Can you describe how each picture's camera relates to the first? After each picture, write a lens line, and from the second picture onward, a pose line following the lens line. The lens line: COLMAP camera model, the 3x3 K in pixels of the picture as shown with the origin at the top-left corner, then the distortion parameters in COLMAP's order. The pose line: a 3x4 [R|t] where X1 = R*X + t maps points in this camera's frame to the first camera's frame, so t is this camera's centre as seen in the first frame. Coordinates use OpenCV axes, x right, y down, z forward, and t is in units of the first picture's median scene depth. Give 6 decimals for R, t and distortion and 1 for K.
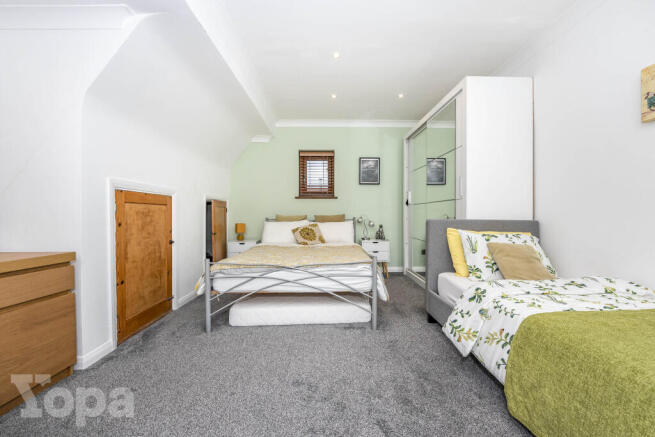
lens RADIAL K [[261.5, 0, 326.3], [0, 261.5, 217.6], [0, 0, 1]] dist [-0.004709, -0.000774]
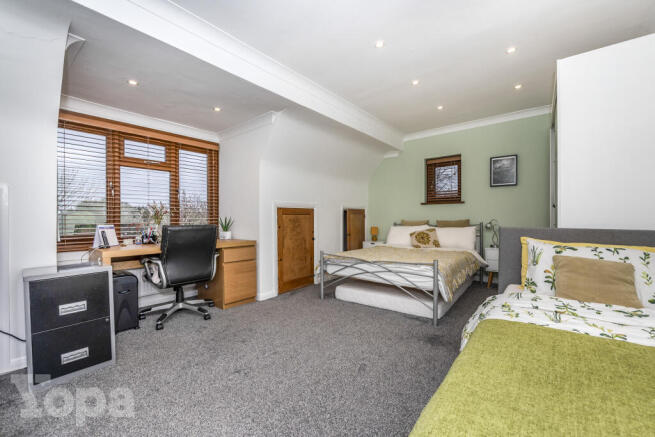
lens RADIAL K [[261.5, 0, 327.8], [0, 261.5, 220.0], [0, 0, 1]] dist [-0.004709, -0.000774]
pose [[0.768911, 0.000322, -0.639356, 0.528708], [-0.000978, 0.999999, -0.000673, -0.017970], [0.639355, 0.001143, 0.768911, -0.140315]]
